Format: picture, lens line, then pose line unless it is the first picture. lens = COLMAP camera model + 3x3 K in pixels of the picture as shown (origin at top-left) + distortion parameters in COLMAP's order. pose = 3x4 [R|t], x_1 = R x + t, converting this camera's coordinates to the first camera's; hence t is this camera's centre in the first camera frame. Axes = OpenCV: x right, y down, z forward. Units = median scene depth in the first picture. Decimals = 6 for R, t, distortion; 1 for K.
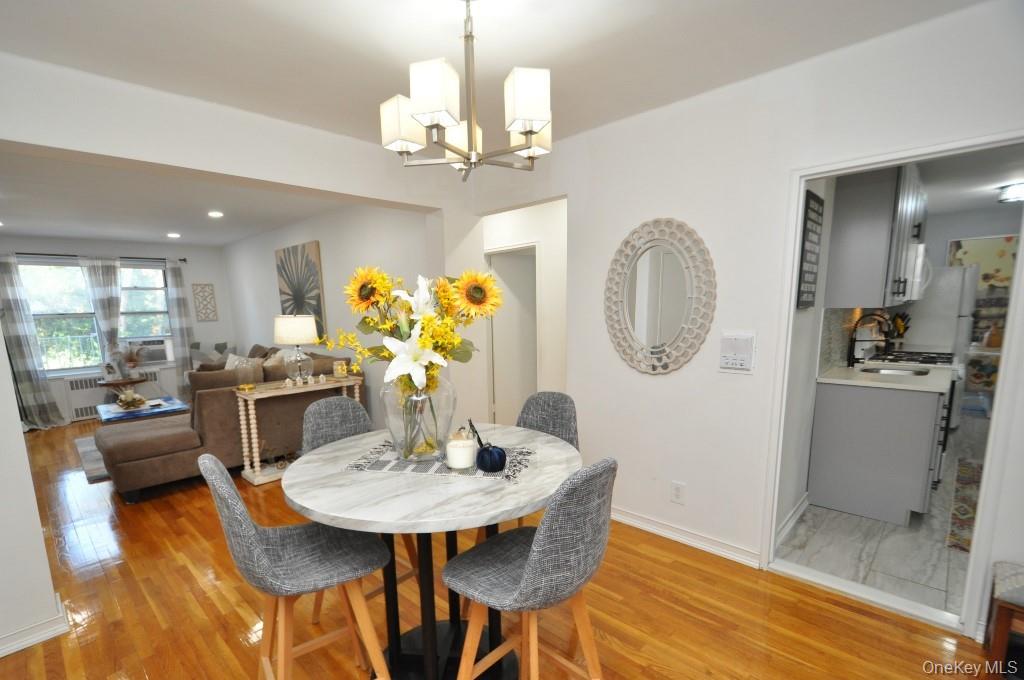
lens RADIAL K [[463.6, 0, 503.3], [0, 463.6, 383.0], [0, 0, 1]] dist [0.019485, -0.017234]
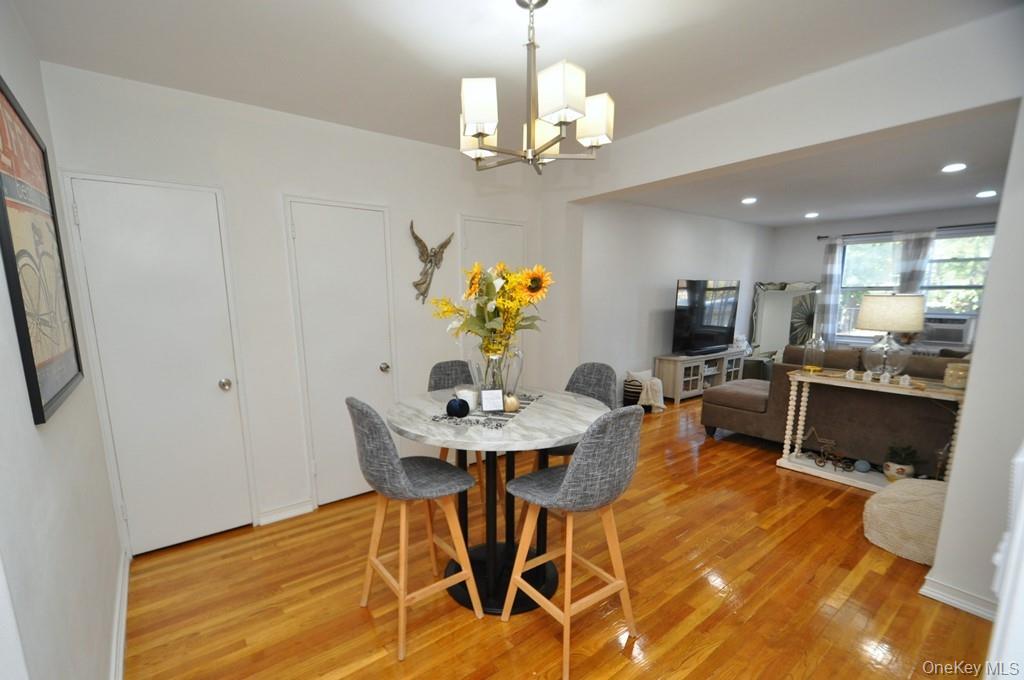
lens RADIAL K [[457.4, 0, 489.1], [0, 457.4, 373.6], [0, 0, 1]] dist [0.001218, 0.000179]
pose [[-0.160392, 0.197116, -0.967171, 0.281177], [-0.152416, 0.963159, 0.221574, -0.053870], [0.975215, 0.182951, -0.124439, 0.291687]]
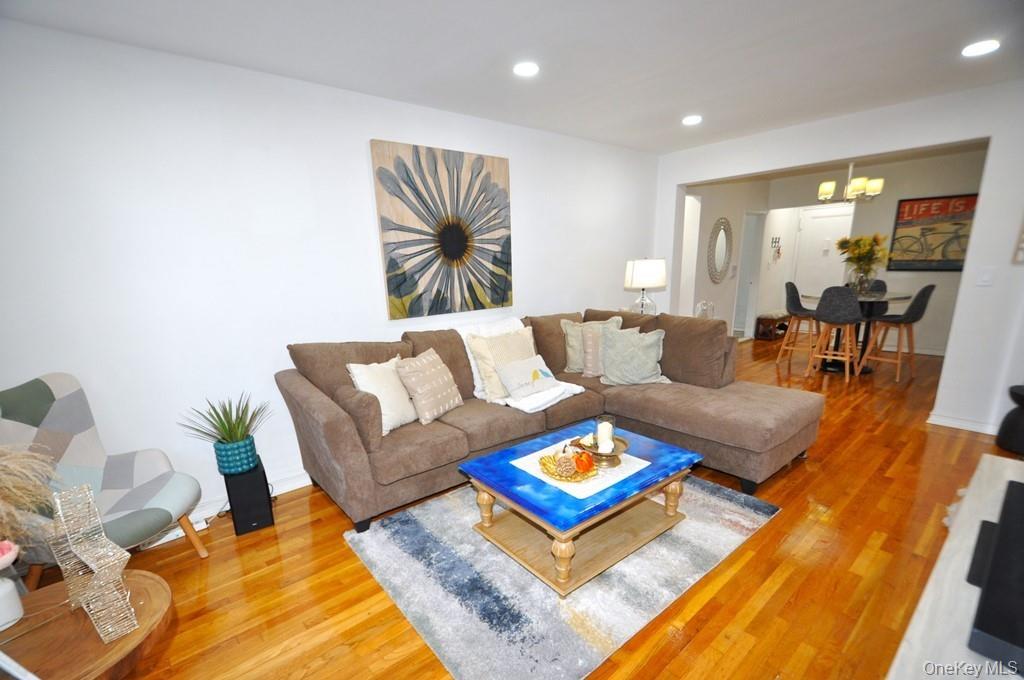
lens RADIAL K [[449.8, 0, 504.5], [0, 449.8, 383.0], [0, 0, 1]] dist [0.021953, -0.016030]
pose [[0.105918, -0.235630, 0.966054, -0.942580], [0.198024, 0.957058, 0.211724, -0.102496], [-0.974458, 0.168876, 0.148029, 0.787671]]
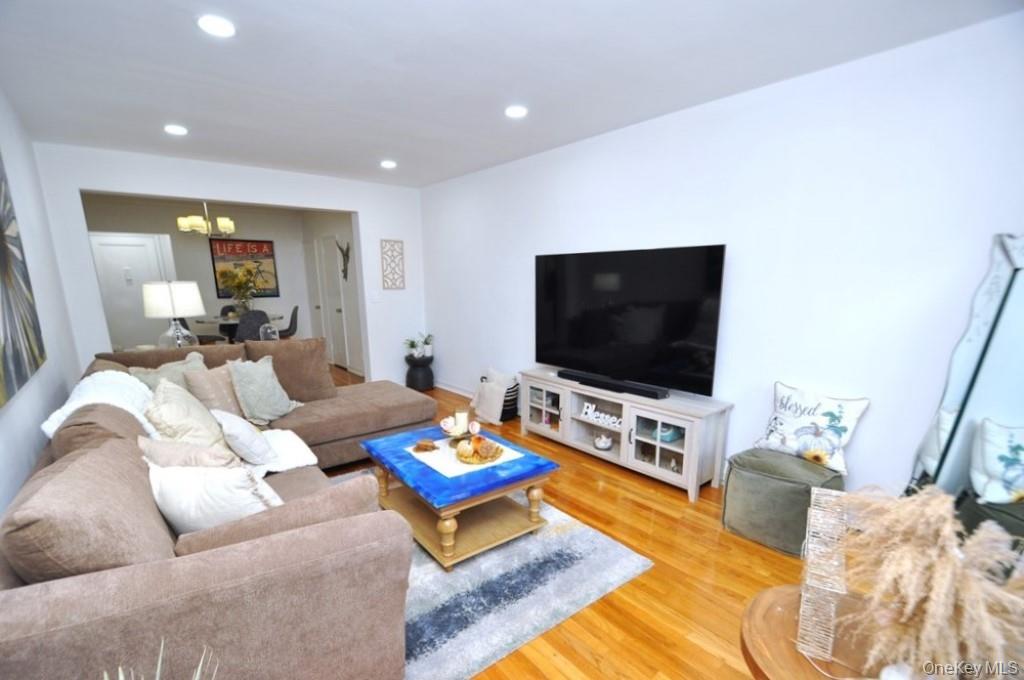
lens RADIAL K [[463.6, 0, 503.3], [0, 463.6, 383.0], [0, 0, 1]] dist [0.019485, -0.017234]
pose [[-0.990719, 0.004244, 0.135860, -0.711420], [0.055775, 0.924186, 0.377848, -0.166829], [-0.123957, 0.381919, -0.915845, 1.134405]]
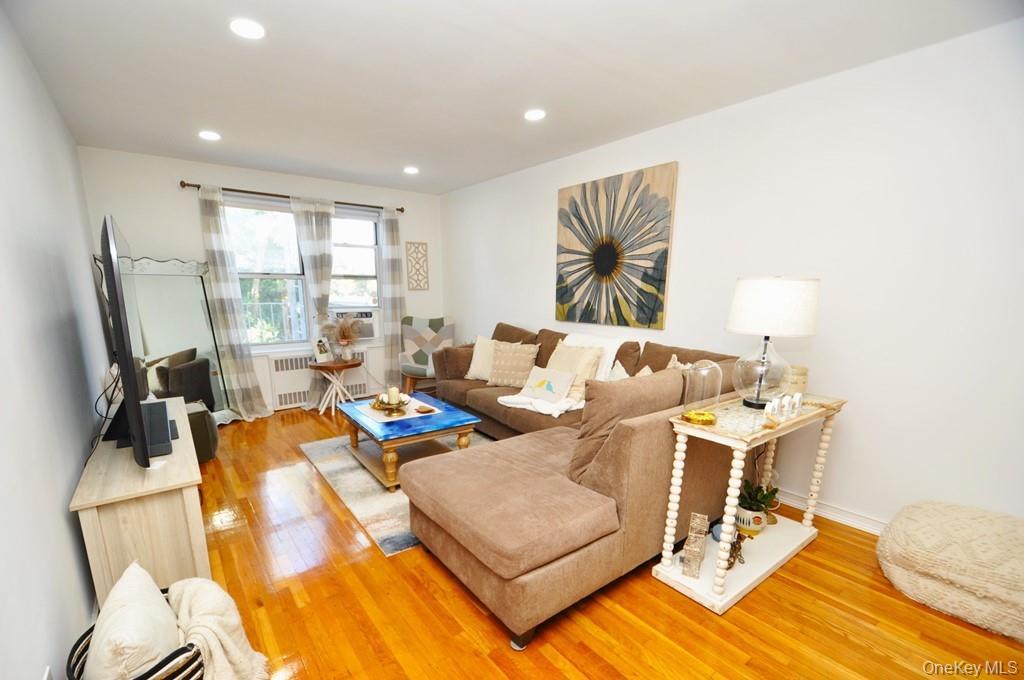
lens RADIAL K [[449.8, 0, 504.5], [0, 449.8, 383.0], [0, 0, 1]] dist [0.021953, -0.016030]
pose [[0.986754, 0.062982, -0.149499, -0.425406], [-0.055956, 0.997143, 0.050752, -0.025224], [0.152268, -0.041714, 0.987459, 0.297883]]
